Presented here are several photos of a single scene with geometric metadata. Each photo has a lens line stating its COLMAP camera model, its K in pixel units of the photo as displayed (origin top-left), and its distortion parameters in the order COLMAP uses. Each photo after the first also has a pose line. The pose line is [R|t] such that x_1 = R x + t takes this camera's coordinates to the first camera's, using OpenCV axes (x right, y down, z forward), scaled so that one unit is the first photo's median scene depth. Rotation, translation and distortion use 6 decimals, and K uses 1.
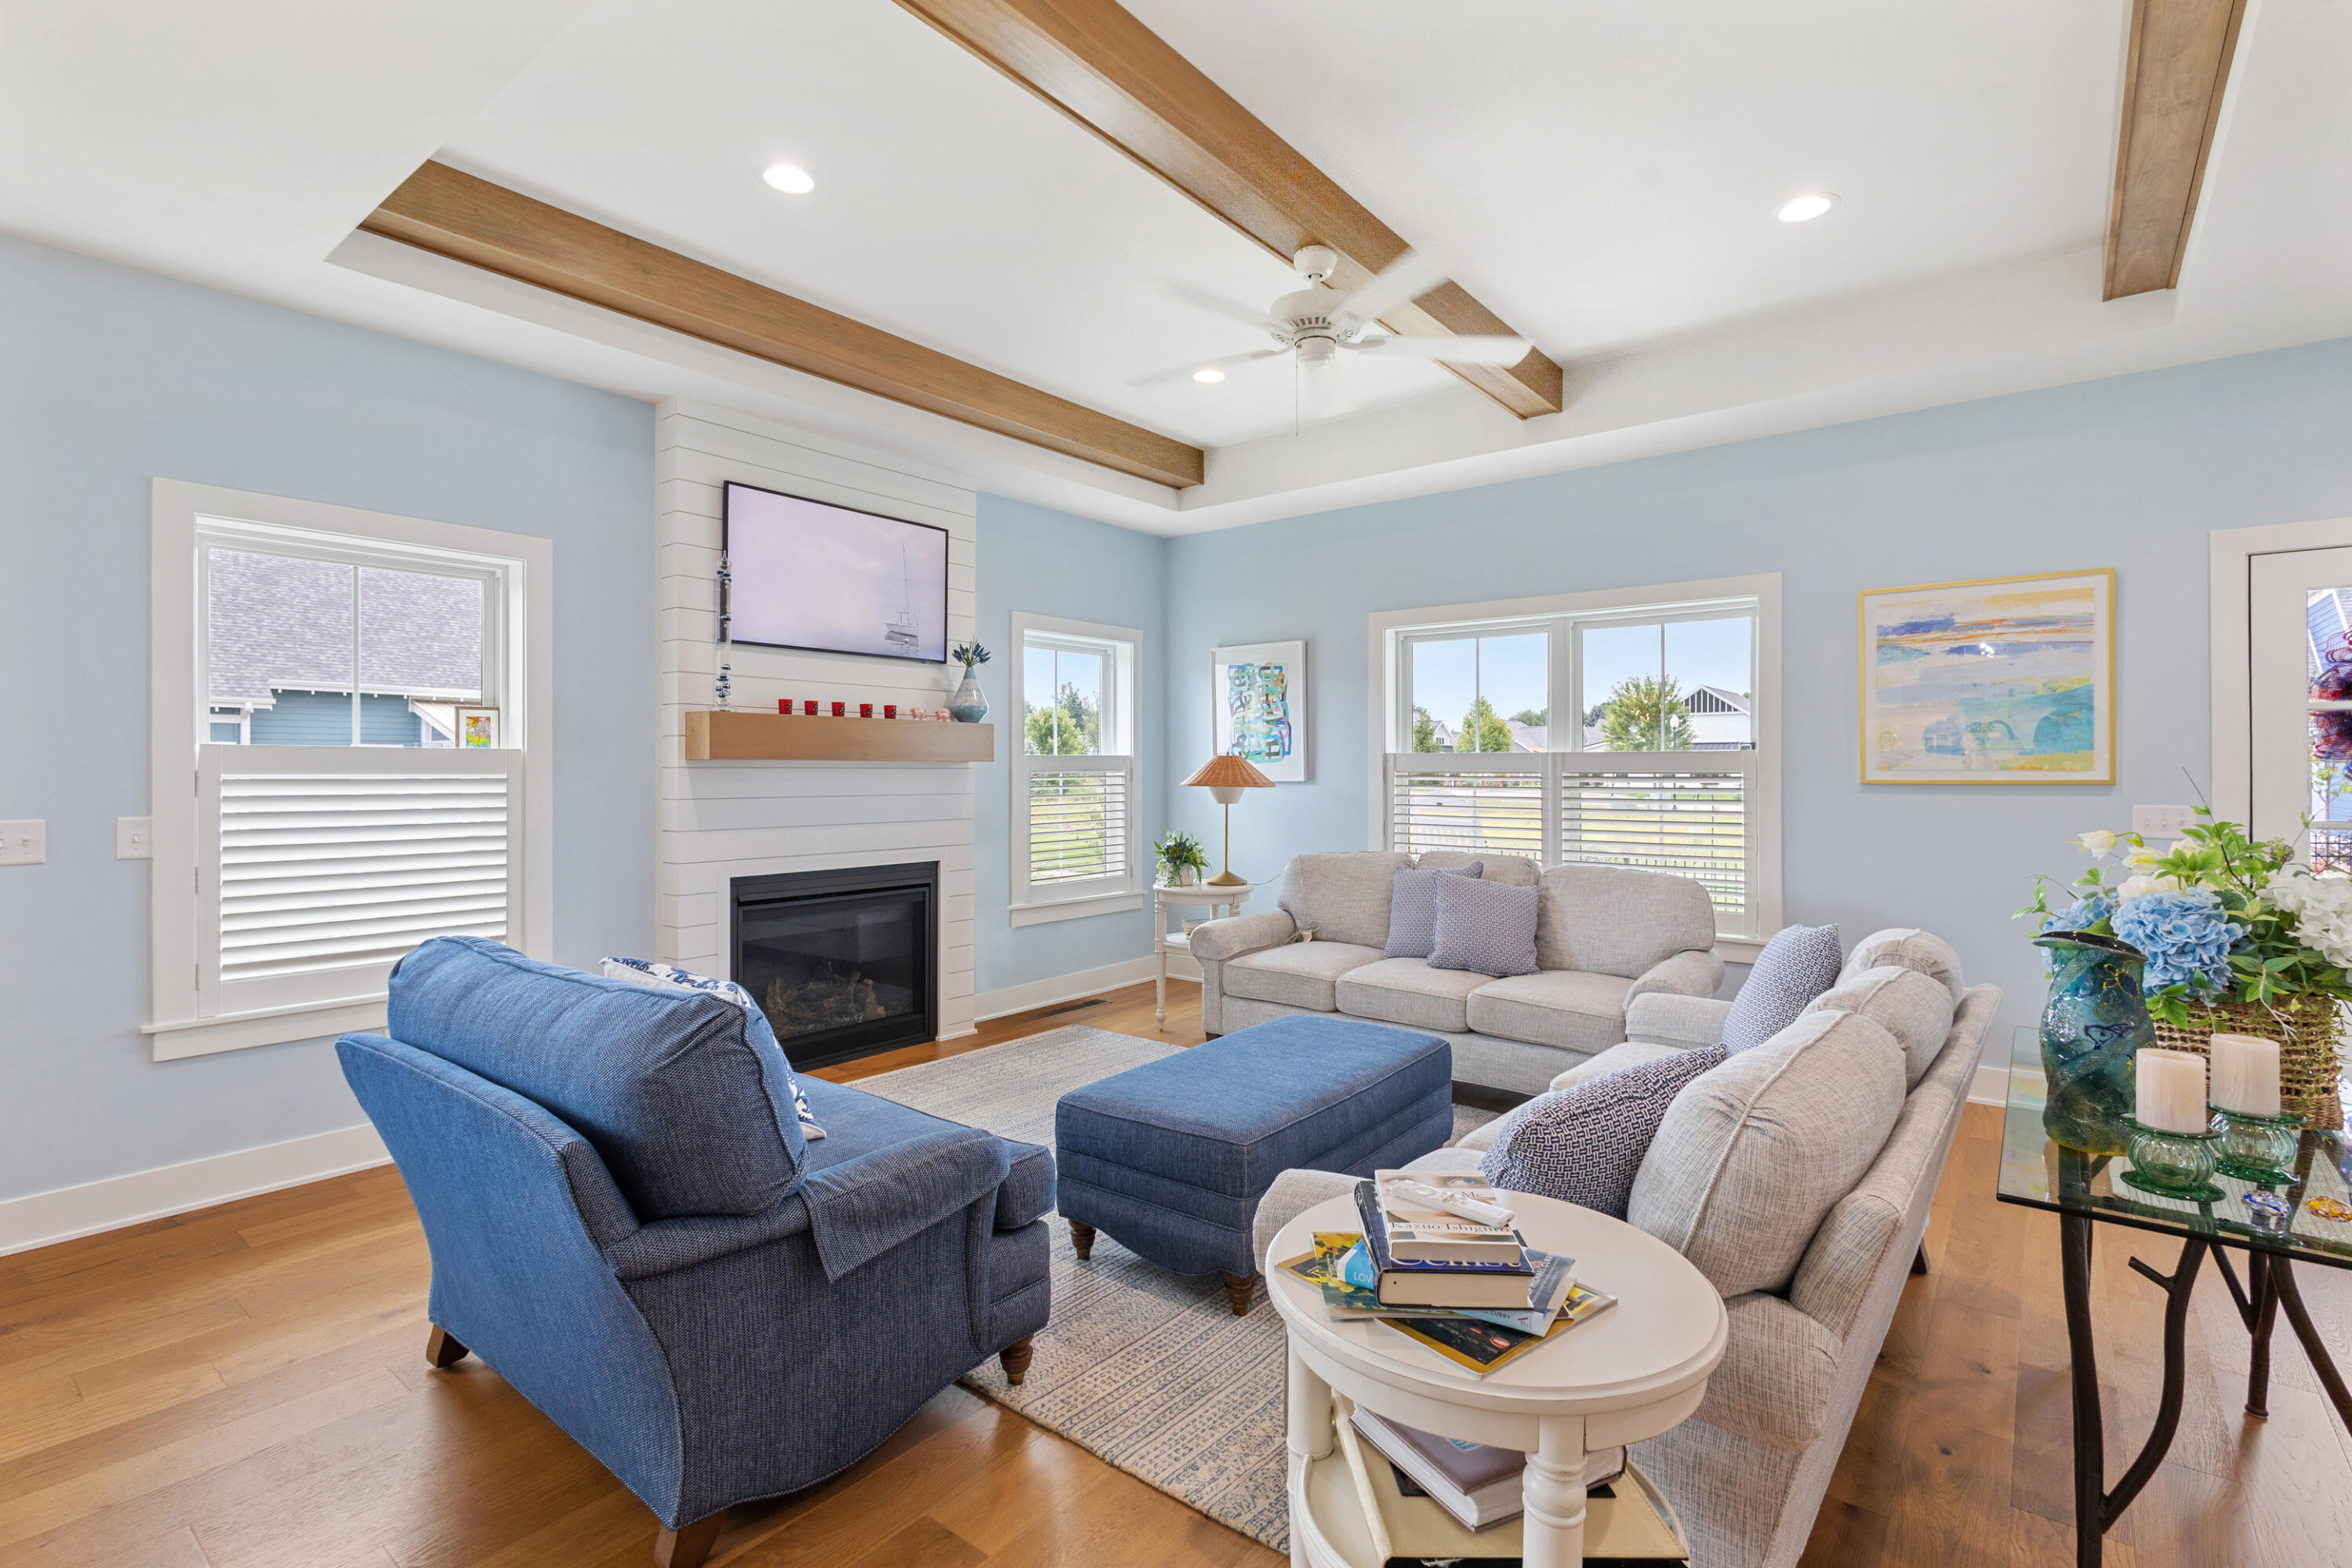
lens RADIAL K [[1080.4, 0, 1179.6], [0, 1080.4, 770.0], [0, 0, 1]] dist [0.014314, -0.004941]
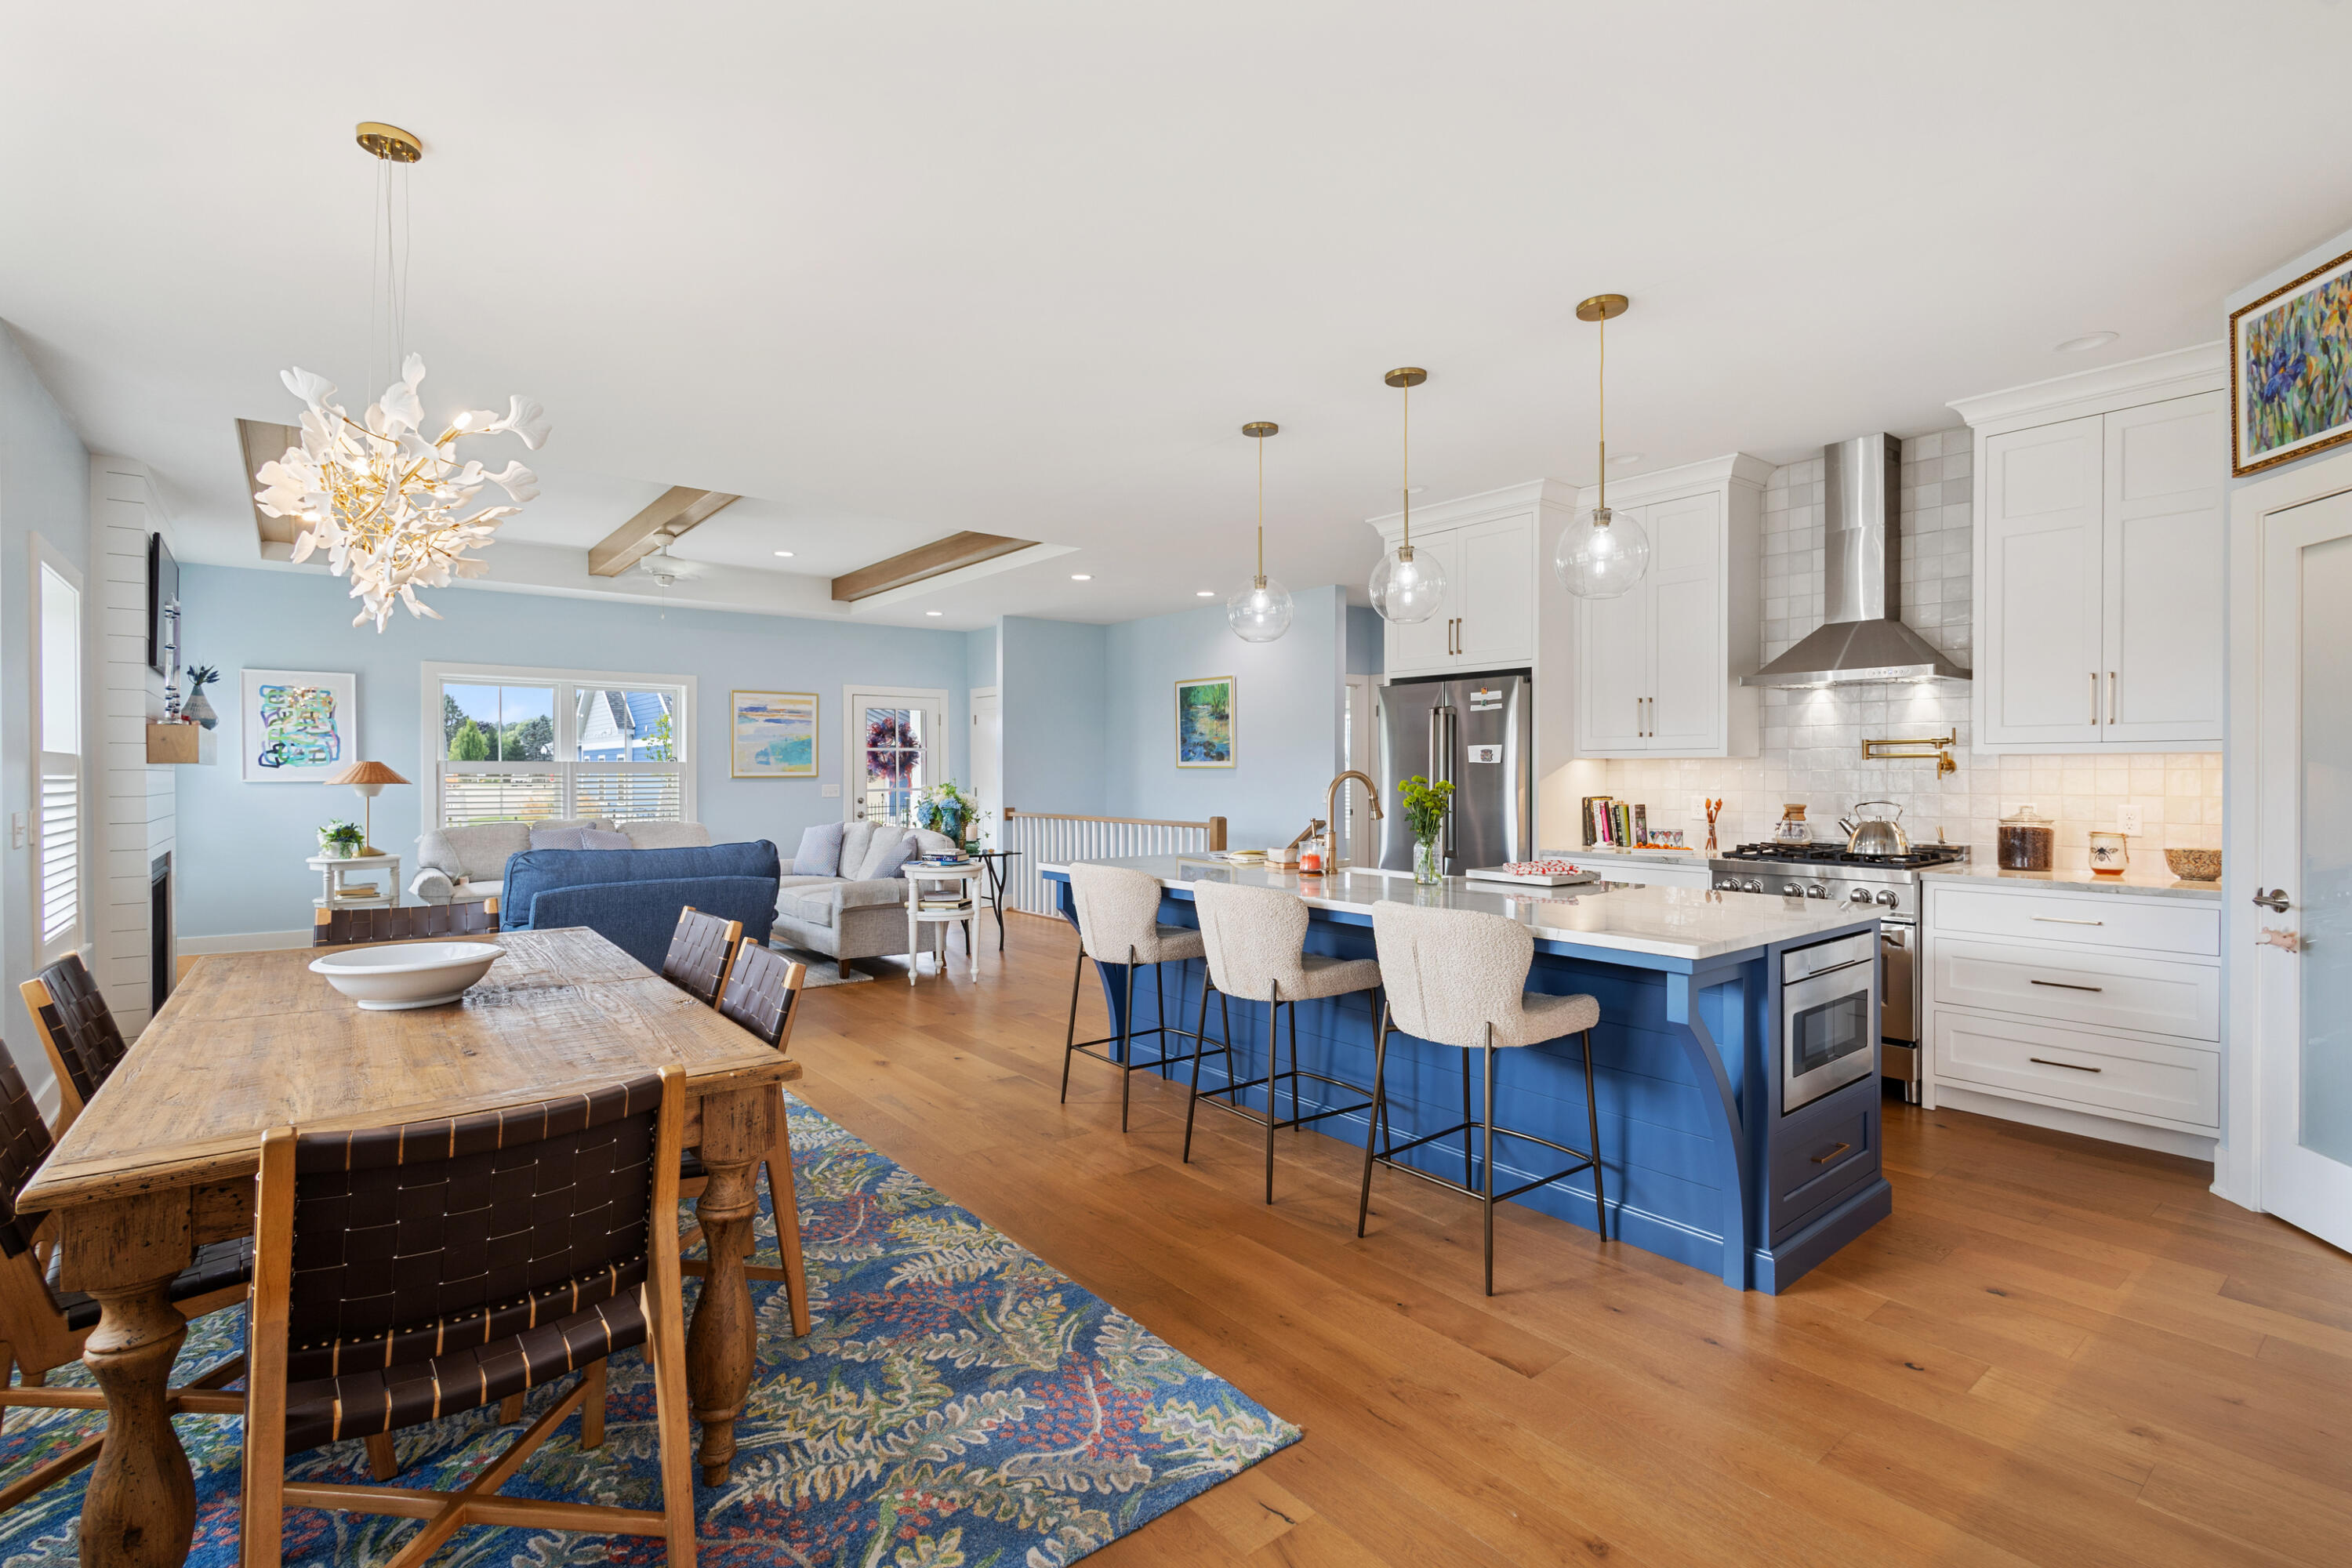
lens RADIAL K [[1080.4, 0, 1174.7], [0, 1080.4, 779.7], [0, 0, 1]] dist [0.014314, -0.004941]
pose [[0.221080, -0.007794, 0.975225, -1.294514], [0.003300, 0.999968, 0.007244, 0.003361], [-0.975250, 0.001617, 0.221099, -0.350537]]
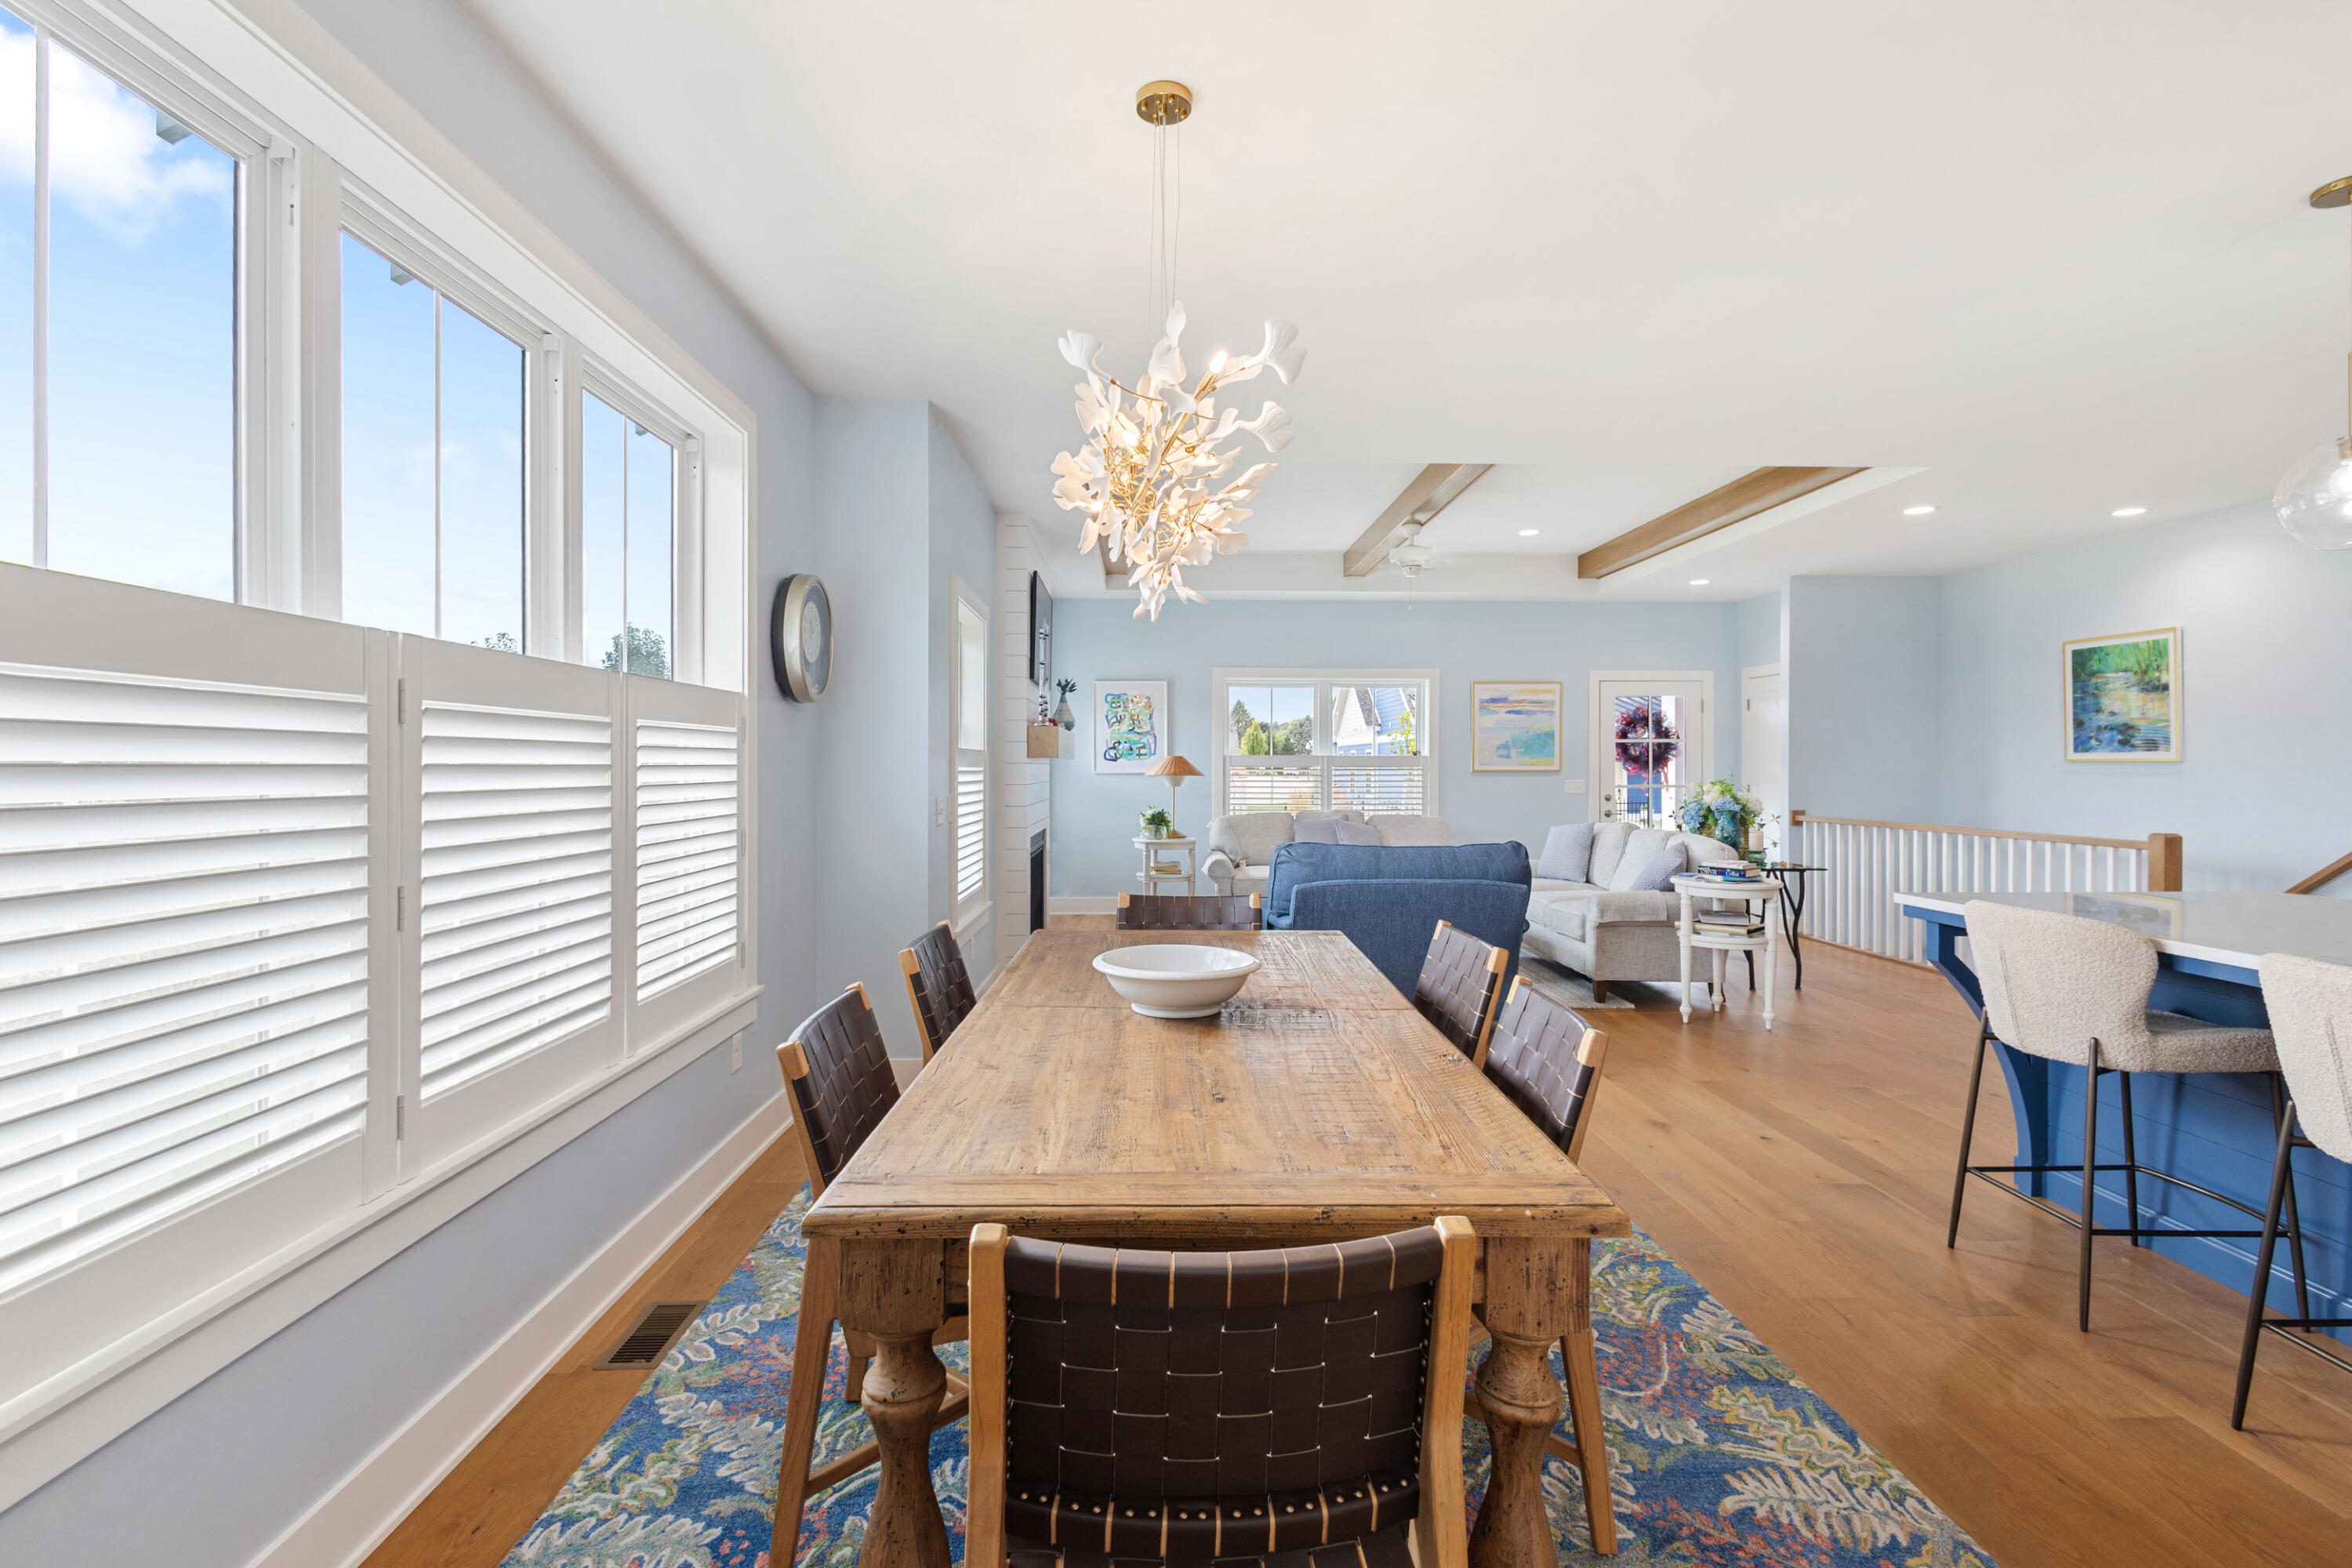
lens RADIAL K [[1080.4, 0, 1181.6], [0, 1080.4, 770.5], [0, 0, 1]] dist [0.014314, -0.004941]
pose [[0.761745, -0.002435, 0.647873, -1.175545], [0.000390, 0.999994, 0.003300, 0.002678], [-0.647877, -0.002261, 0.761741, -0.246028]]
